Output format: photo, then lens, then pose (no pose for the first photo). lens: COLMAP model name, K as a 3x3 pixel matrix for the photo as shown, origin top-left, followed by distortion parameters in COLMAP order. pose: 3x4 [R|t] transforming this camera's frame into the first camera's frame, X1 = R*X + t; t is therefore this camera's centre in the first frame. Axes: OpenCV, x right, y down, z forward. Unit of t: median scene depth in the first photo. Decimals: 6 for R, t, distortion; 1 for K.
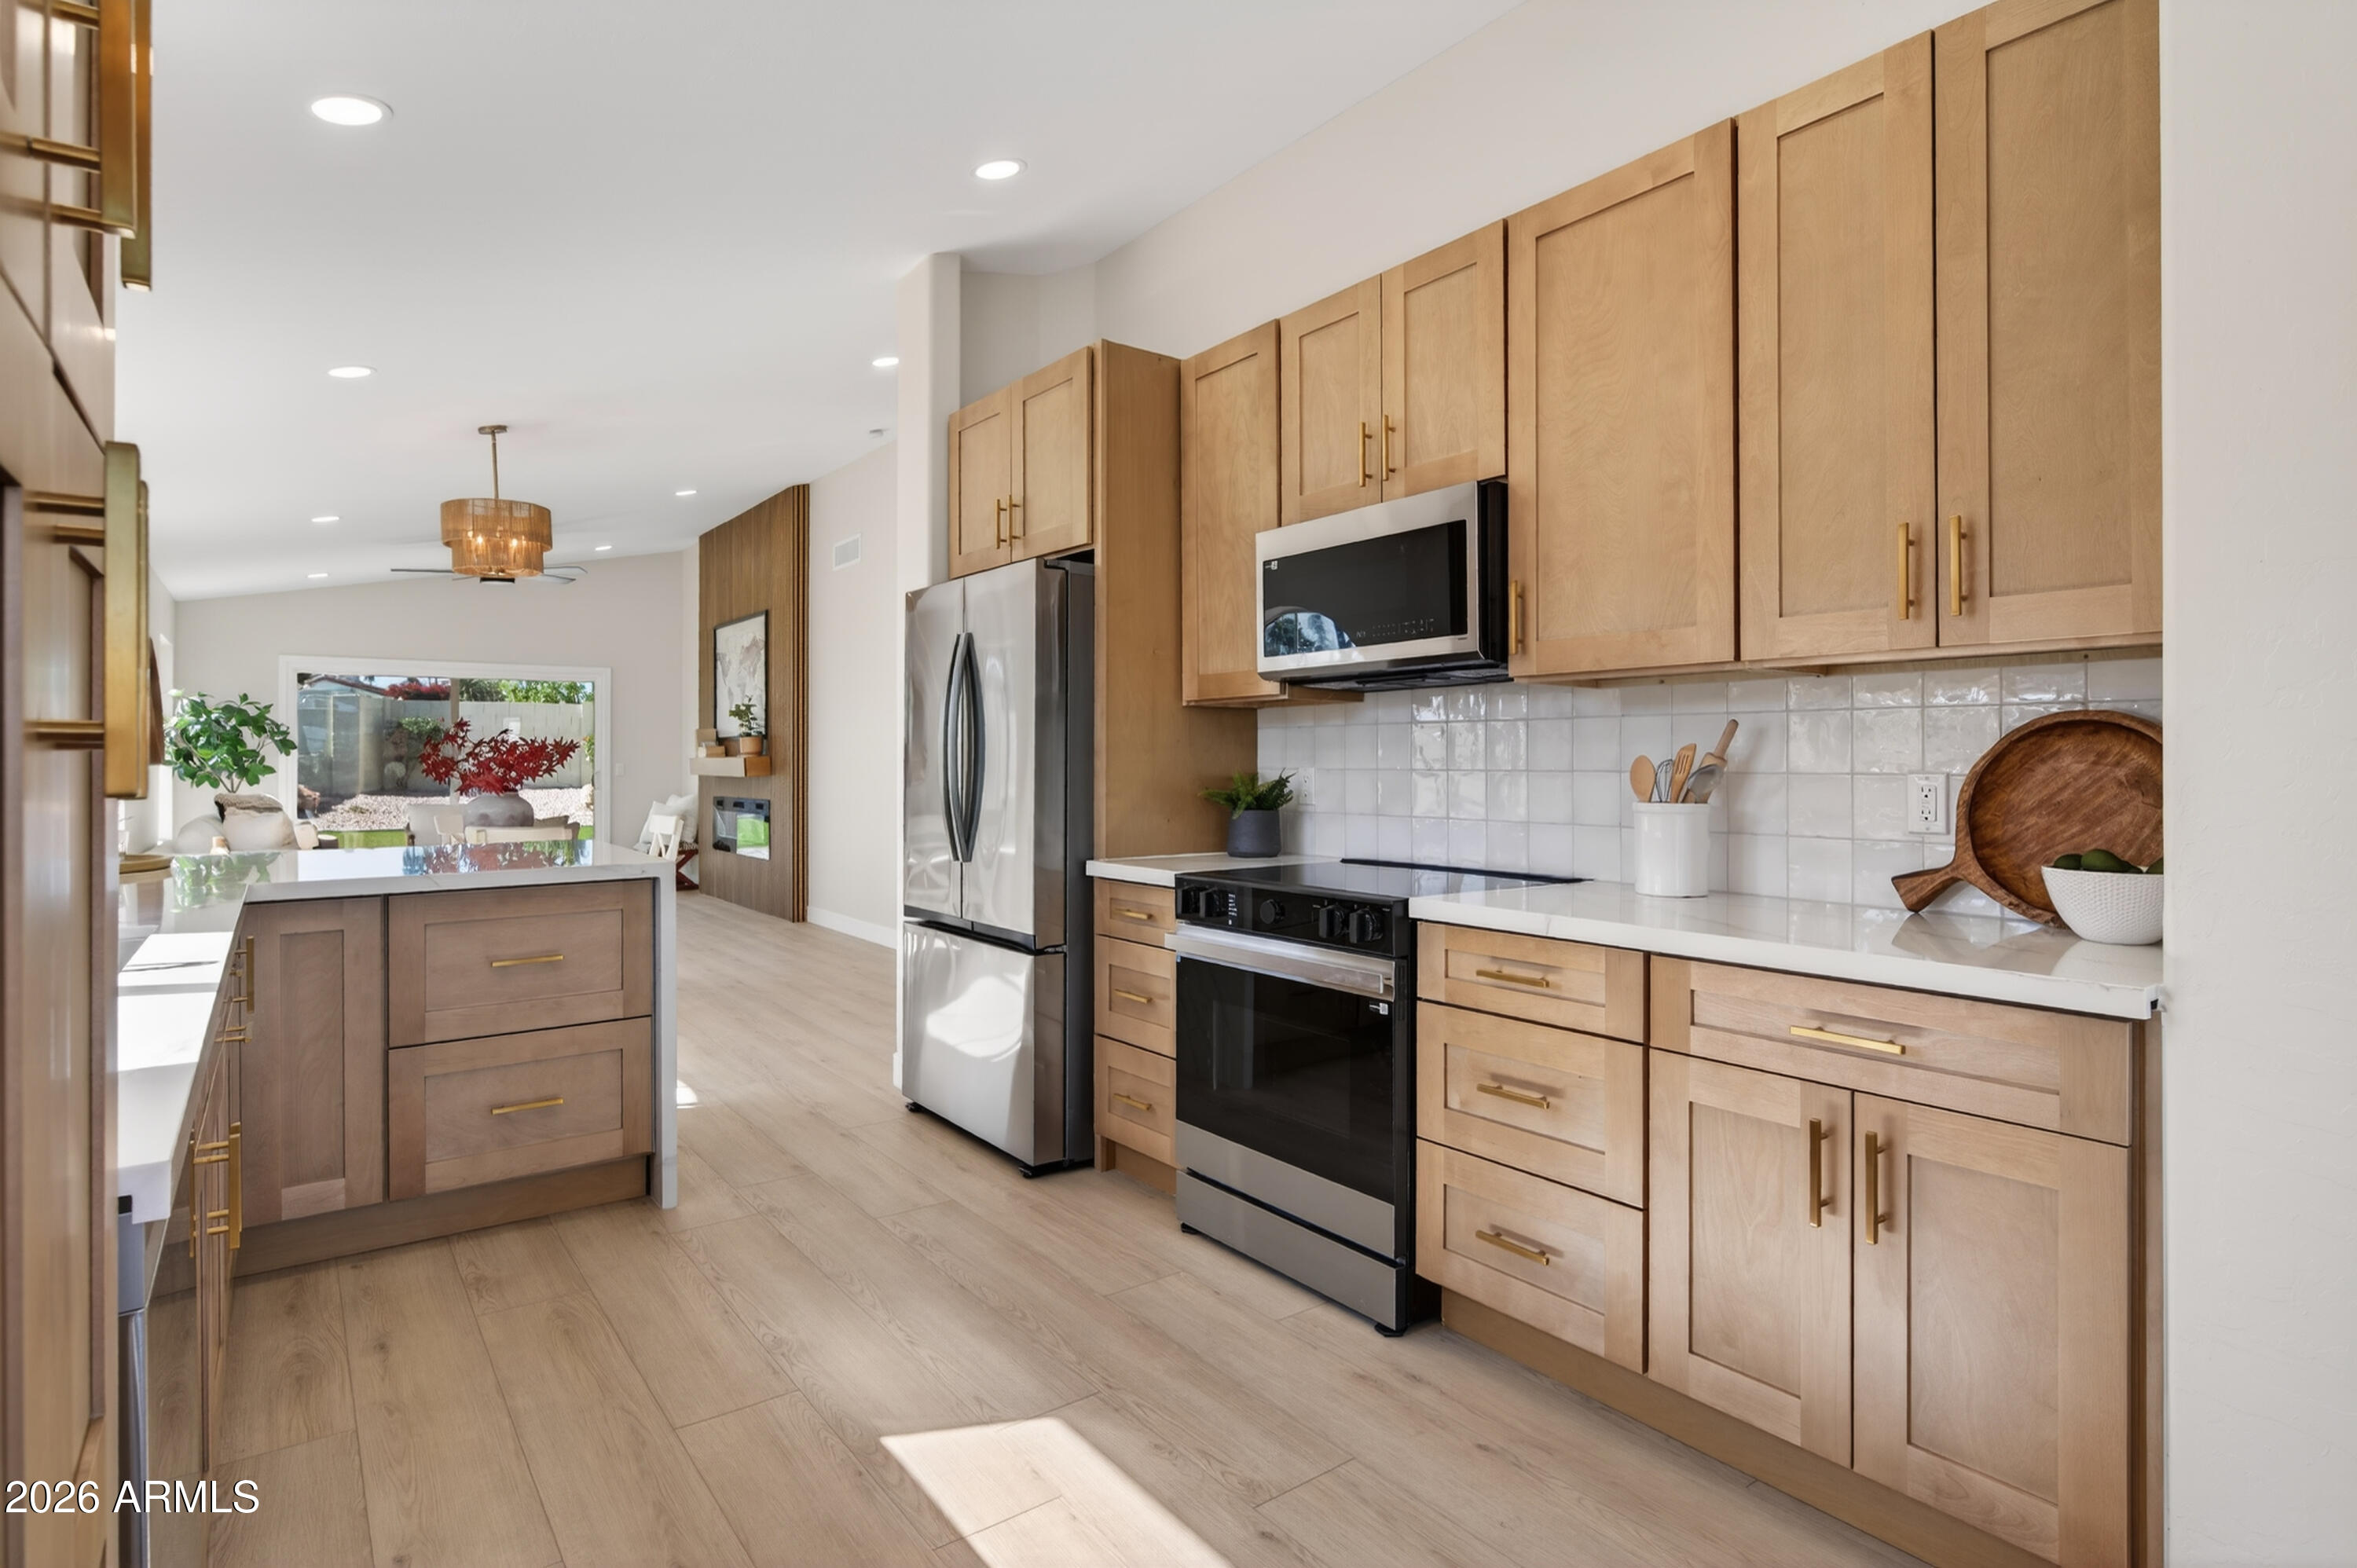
lens RADIAL K [[1211.6, 0, 1163.2], [0, 1211.6, 764.0], [0, 0, 1]] dist [-0.003396, -0.000141]
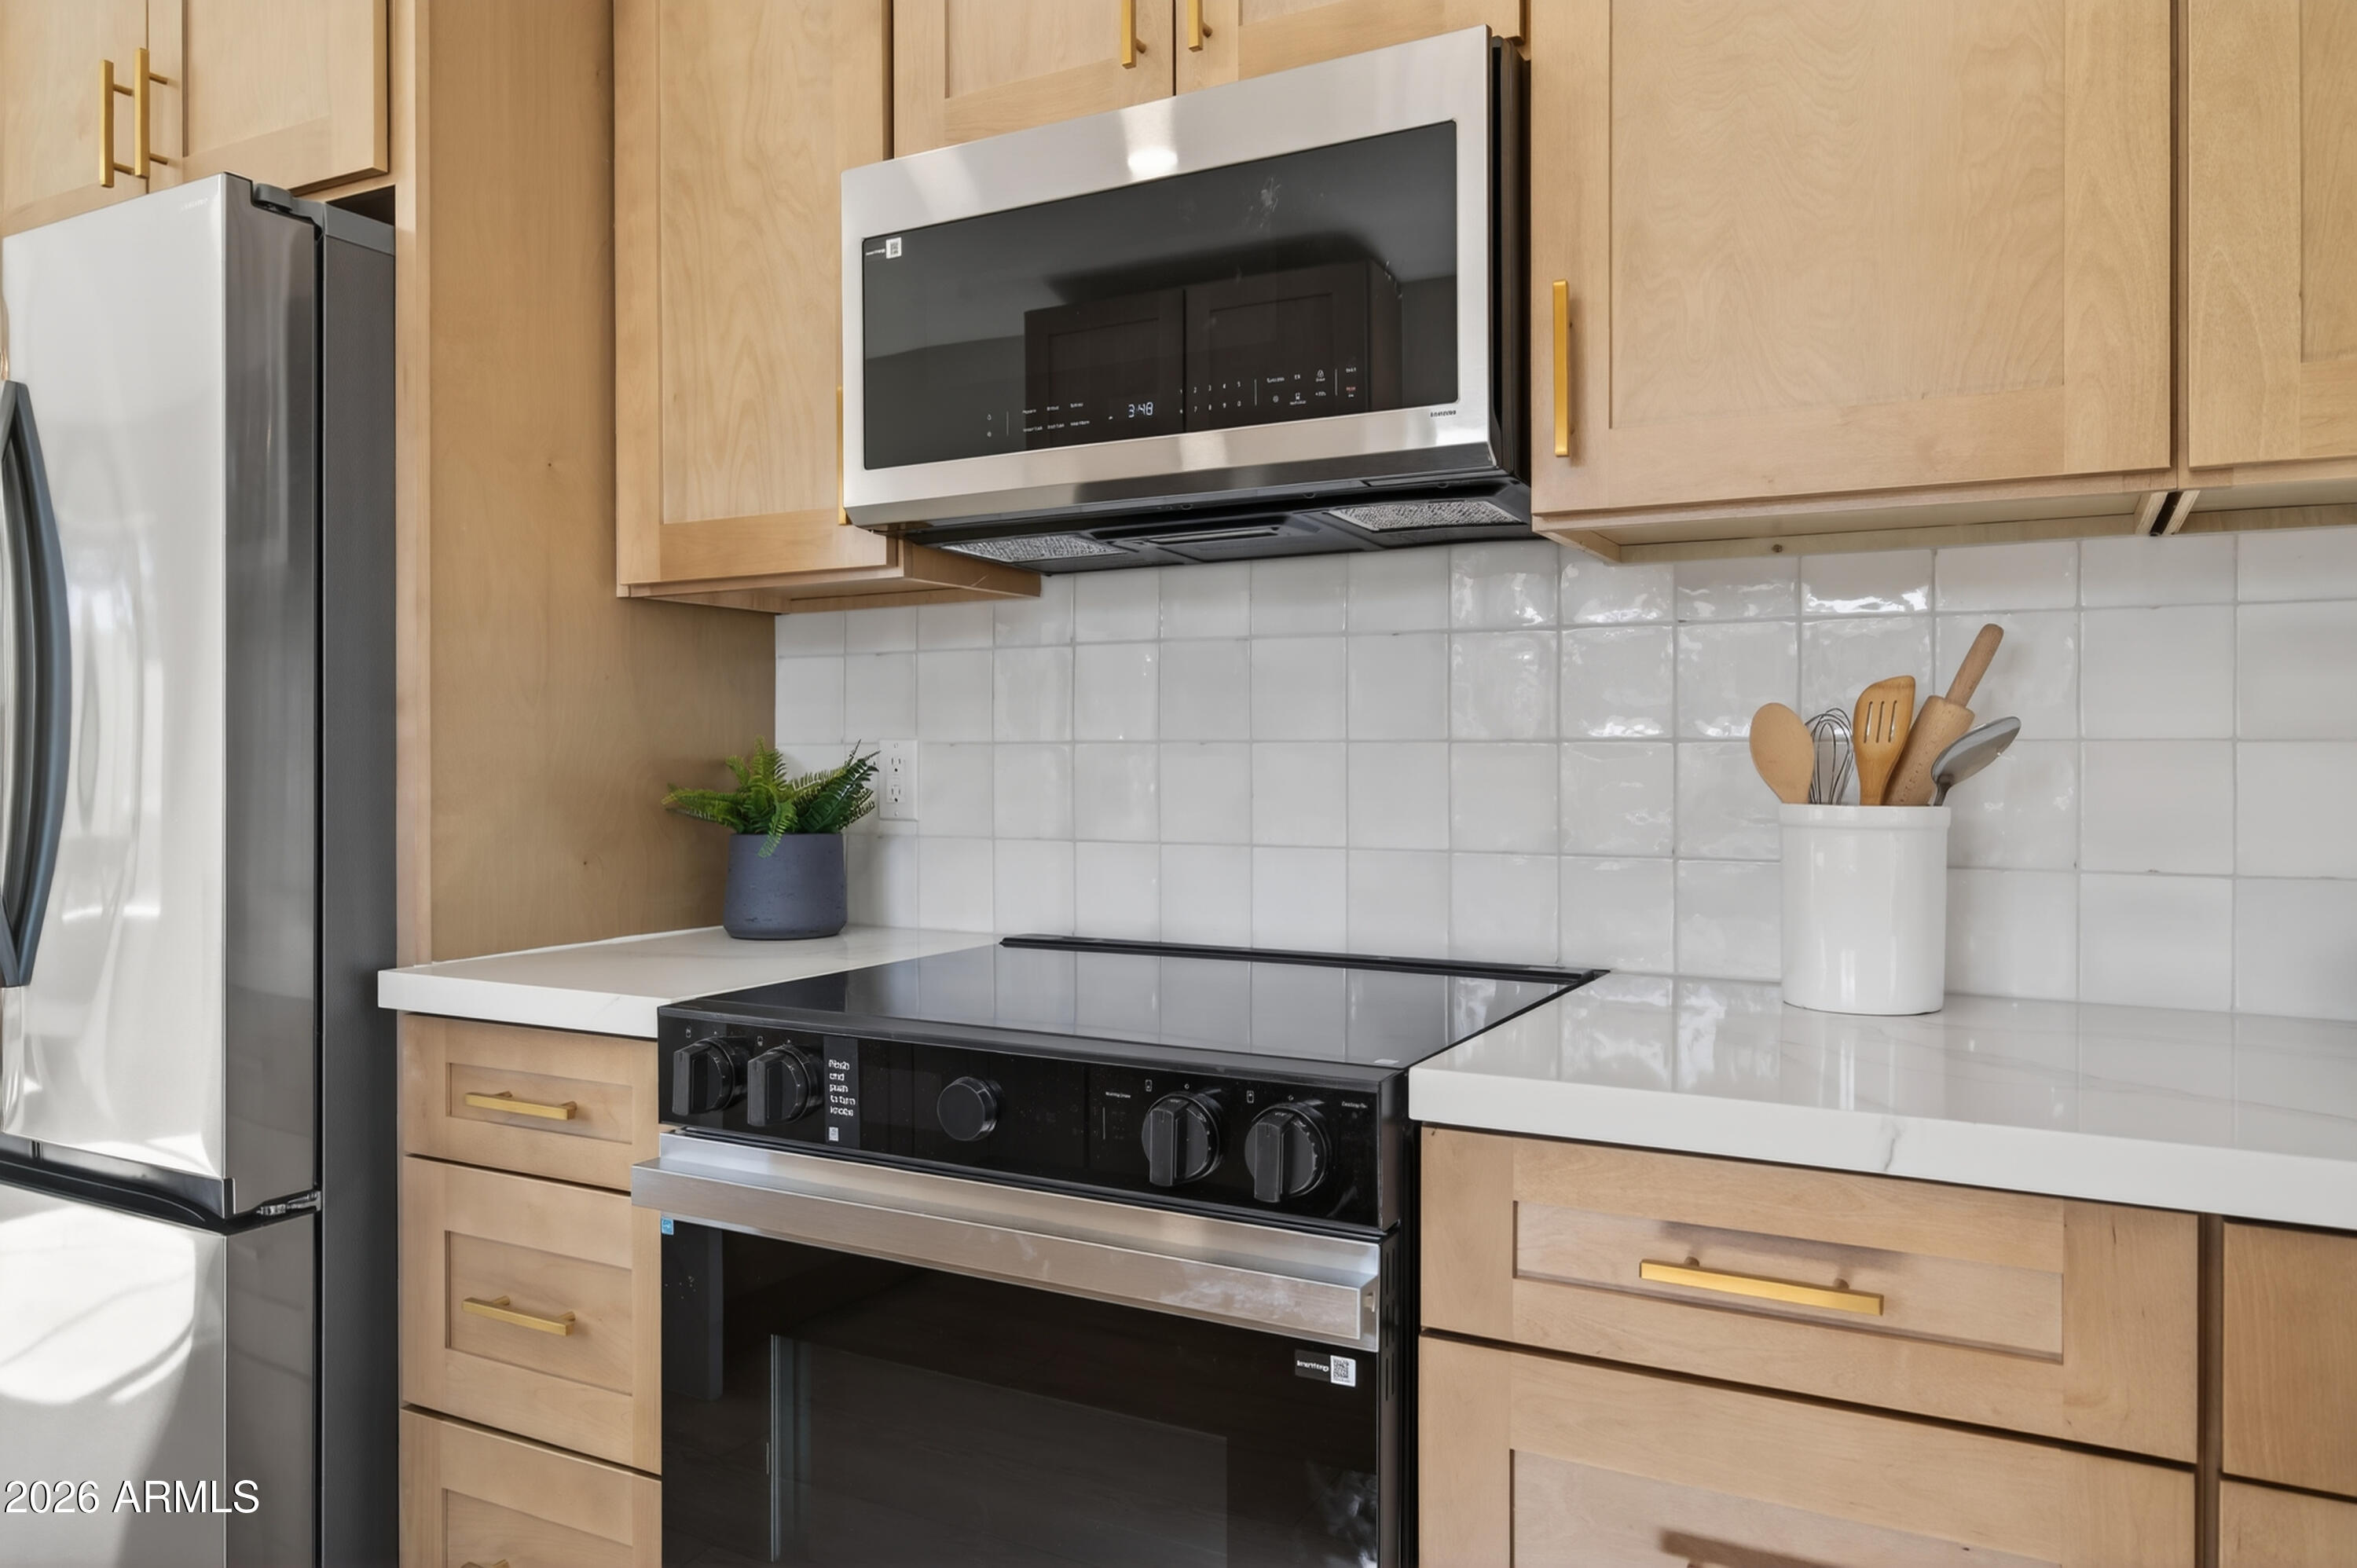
lens RADIAL K [[1606.3, 0, 1176.4], [0, 1606.3, 770.2], [0, 0, 1]] dist [0.005582, 0.004507]
pose [[0.903644, -0.001956, 0.428279, -0.053239], [-0.000814, 0.999980, 0.006285, 0.011400], [-0.428283, -0.006028, 0.903625, 0.421050]]
